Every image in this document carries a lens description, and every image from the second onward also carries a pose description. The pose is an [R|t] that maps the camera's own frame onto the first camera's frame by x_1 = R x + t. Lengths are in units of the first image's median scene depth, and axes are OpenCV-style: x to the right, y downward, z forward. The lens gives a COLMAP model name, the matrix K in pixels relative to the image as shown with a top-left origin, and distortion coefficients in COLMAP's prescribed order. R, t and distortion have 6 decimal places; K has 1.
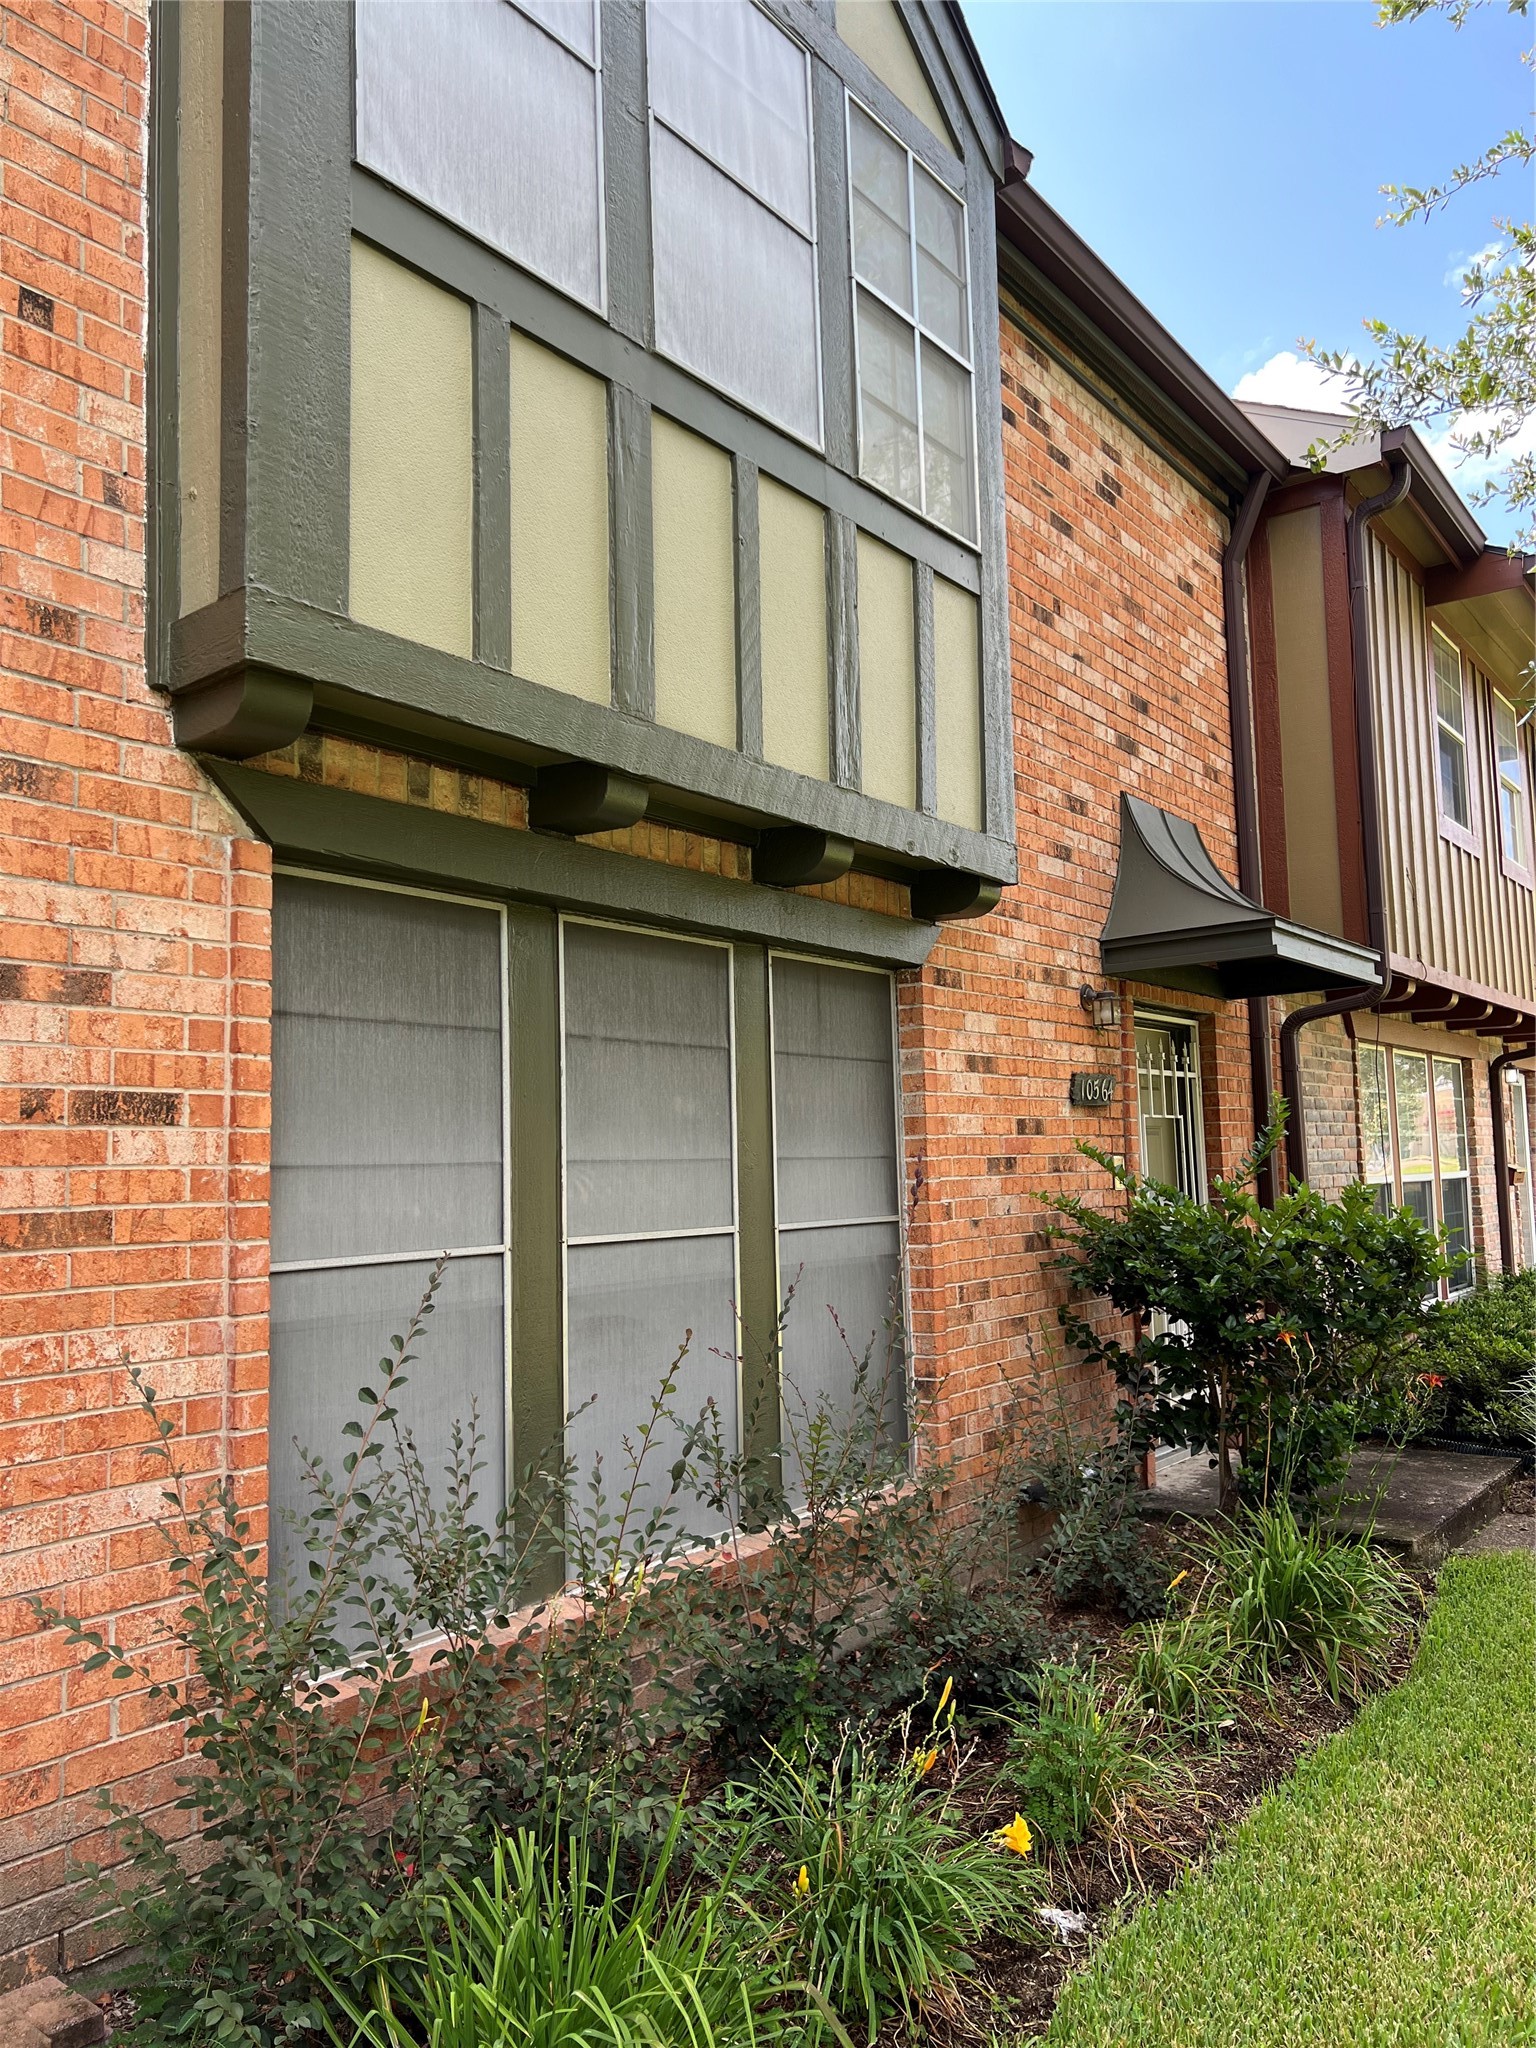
lens RADIAL K [[1515.6, 0, 768.0], [0, 1515.6, 1024.0], [0, 0, 1]] dist [0.108204, -0.140814]
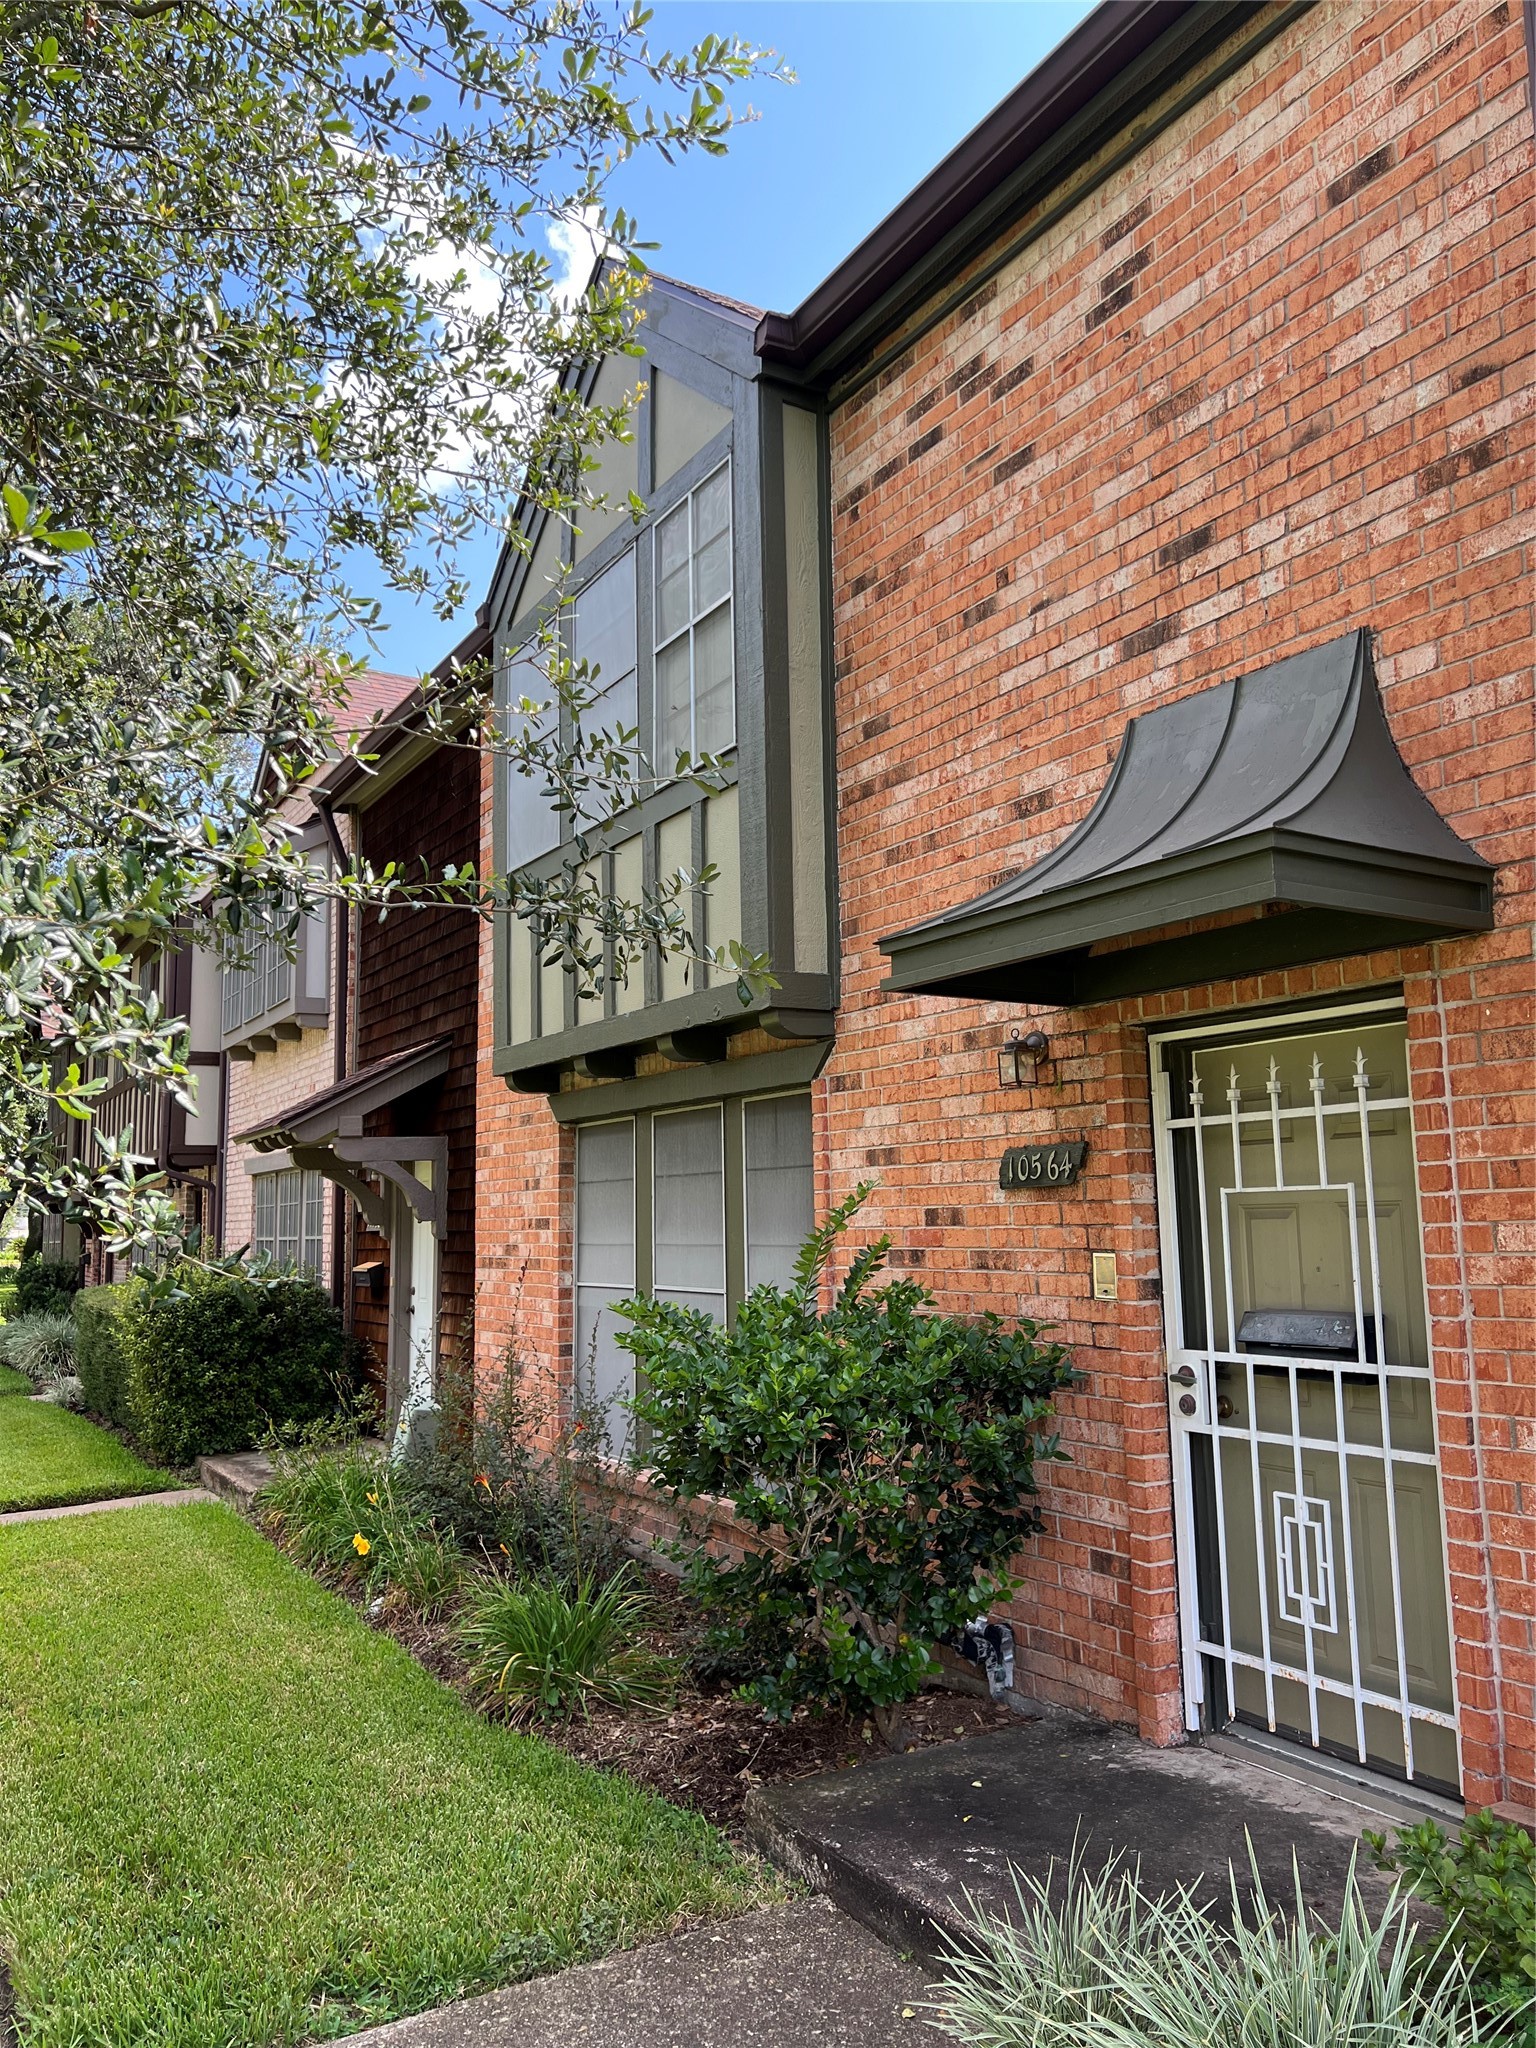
lens RADIAL K [[1515.6, 0, 768.0], [0, 1515.6, 1024.0], [0, 0, 1]] dist [0.108204, -0.140814]
pose [[-0.383089, -0.084601, -0.919829, 1.394430], [0.117959, 0.983164, -0.139553, 0.089833], [0.916149, -0.161964, -0.366660, 1.643464]]
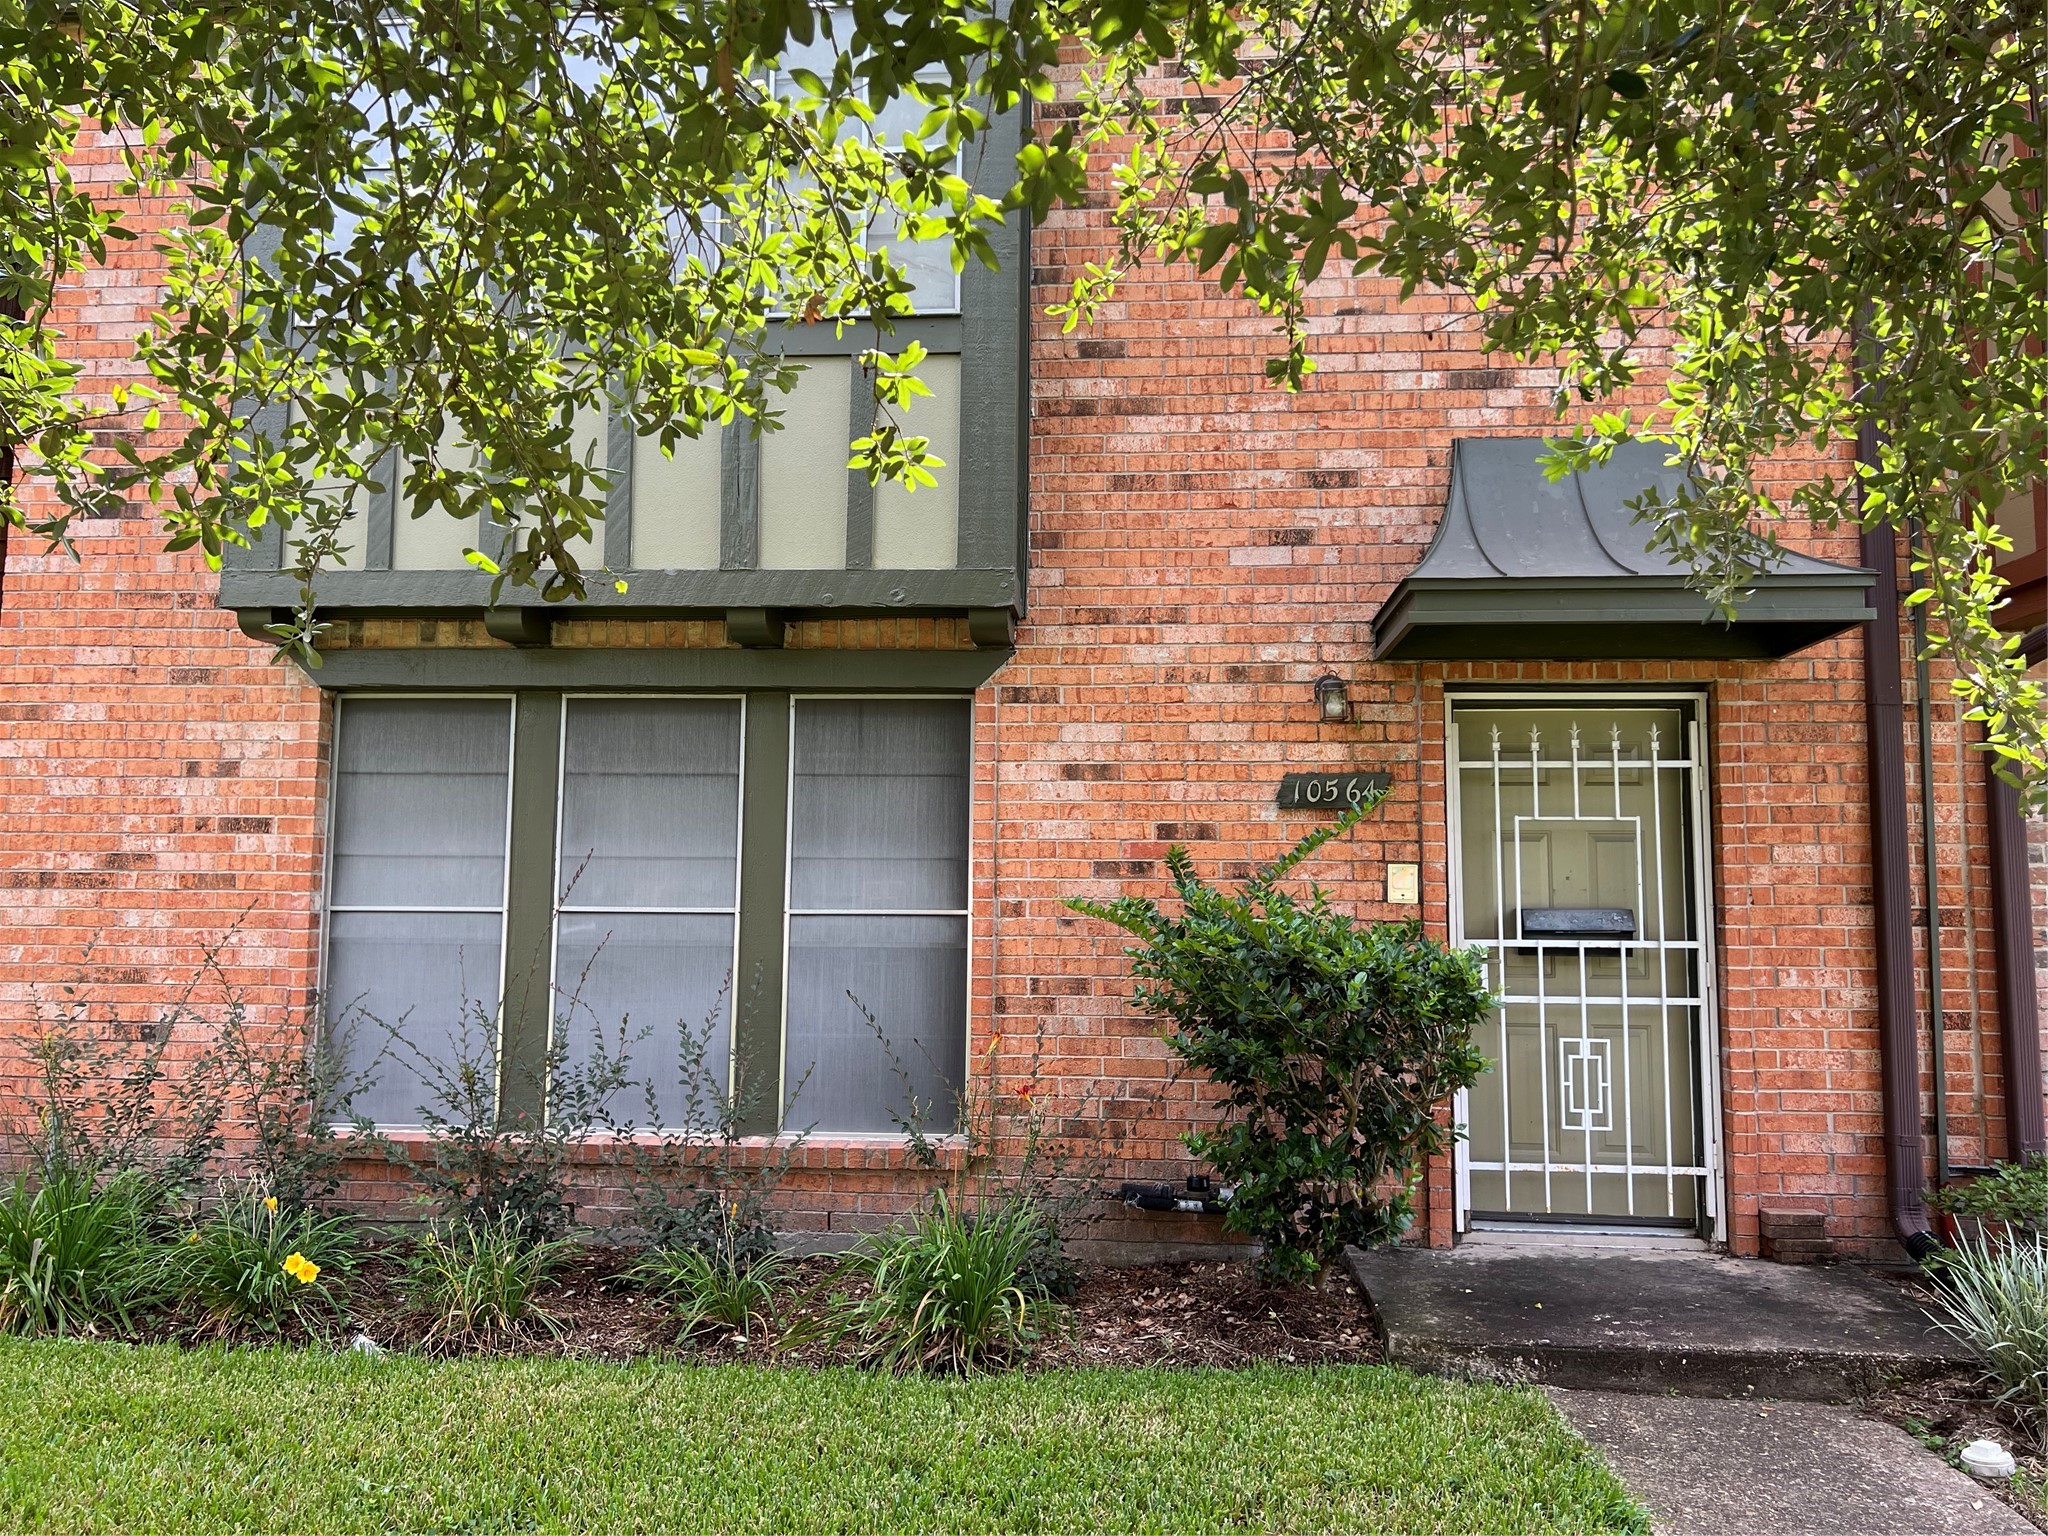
lens RADIAL K [[1515.6, 0, 1021.5], [0, 1515.6, 751.7], [0, 0, 1]] dist [0.108204, -0.140814]
pose [[0.529925, -0.051078, -0.846505, 1.245206], [0.058304, 0.998017, -0.023721, 0.042914], [0.846038, -0.036784, 0.531853, 0.505271]]
